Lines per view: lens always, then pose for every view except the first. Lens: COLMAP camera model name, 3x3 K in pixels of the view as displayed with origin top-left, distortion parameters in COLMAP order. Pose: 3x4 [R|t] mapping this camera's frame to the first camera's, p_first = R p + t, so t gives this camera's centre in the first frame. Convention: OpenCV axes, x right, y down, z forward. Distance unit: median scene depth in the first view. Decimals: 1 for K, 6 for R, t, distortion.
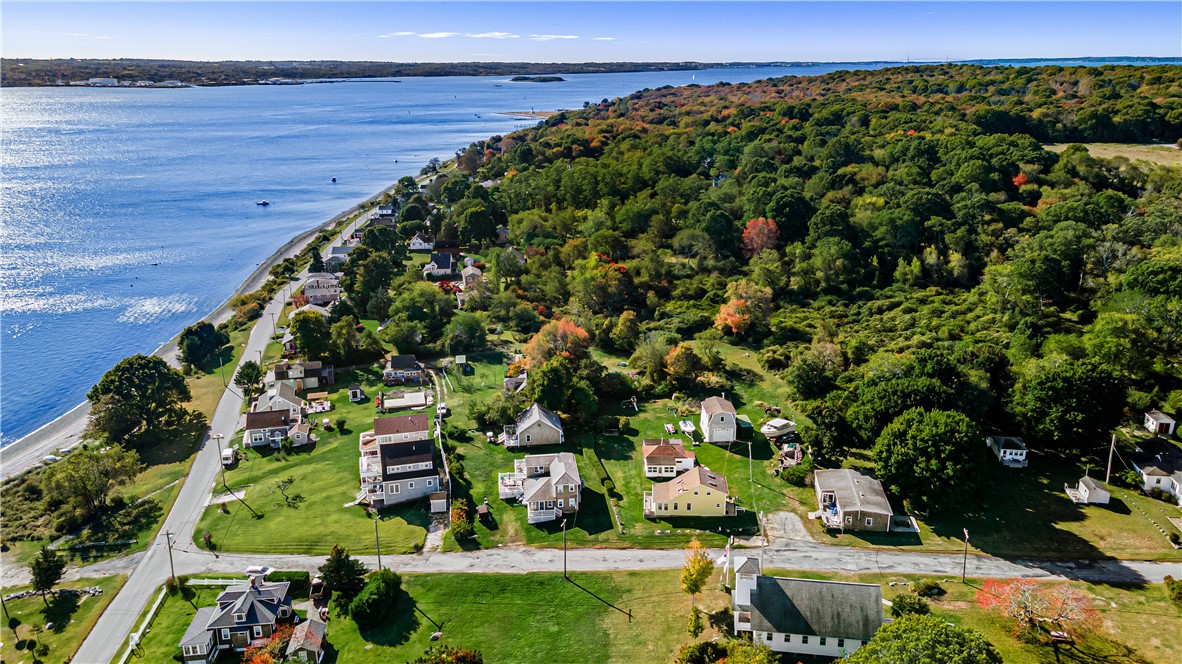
lens RADIAL K [[871.6, 0, 590.2], [0, 871.6, 324.4], [0, 0, 1]] dist [0.046832, 0.004730]
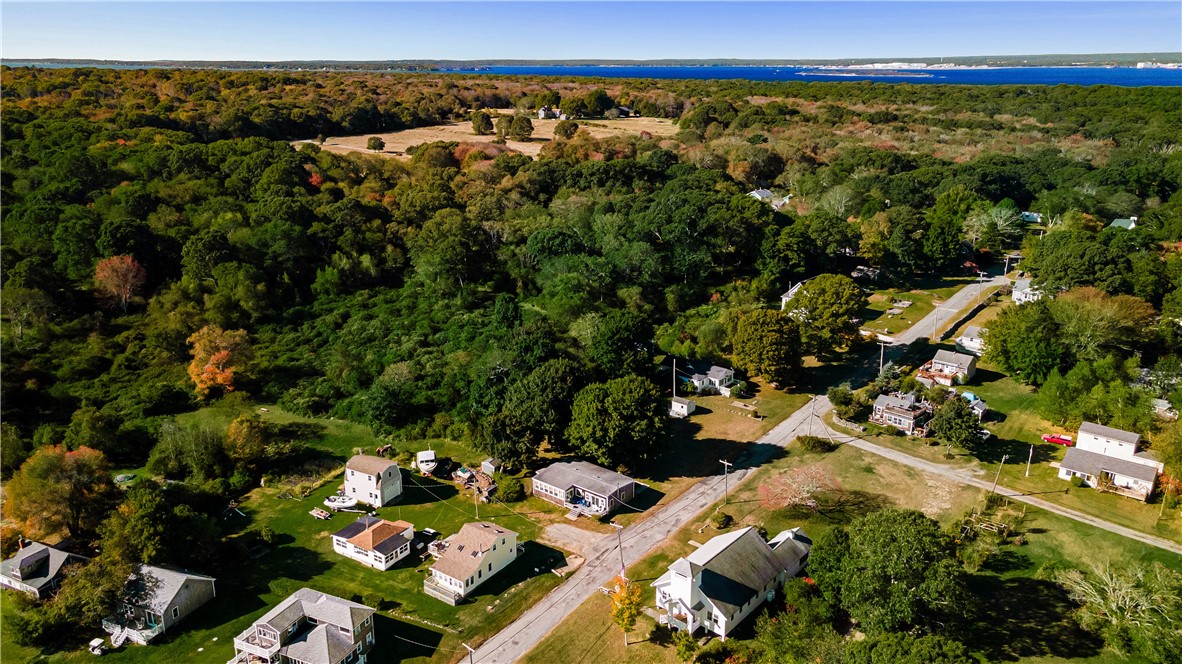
lens RADIAL K [[871.6, 0, 590.2], [0, 871.6, 324.4], [0, 0, 1]] dist [0.046832, 0.004730]
pose [[0.535992, -0.245335, 0.807789, -0.477628], [0.246057, 0.960698, 0.128510, -0.115432], [-0.807570, 0.129882, 0.575293, 0.358162]]
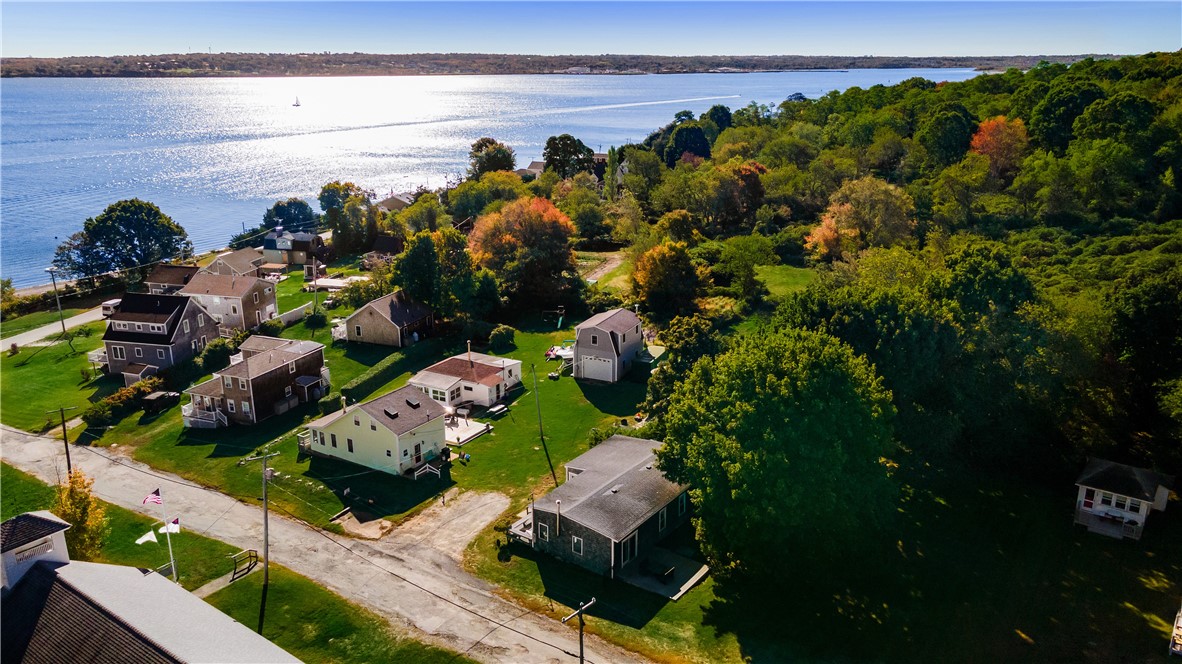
lens RADIAL K [[871.6, 0, 590.2], [0, 871.6, 324.4], [0, 0, 1]] dist [0.046832, 0.004730]
pose [[0.880157, 0.140417, -0.453439, 0.469170], [-0.138059, 0.989676, 0.038492, 0.087908], [0.454163, 0.028722, 0.890456, 0.555863]]
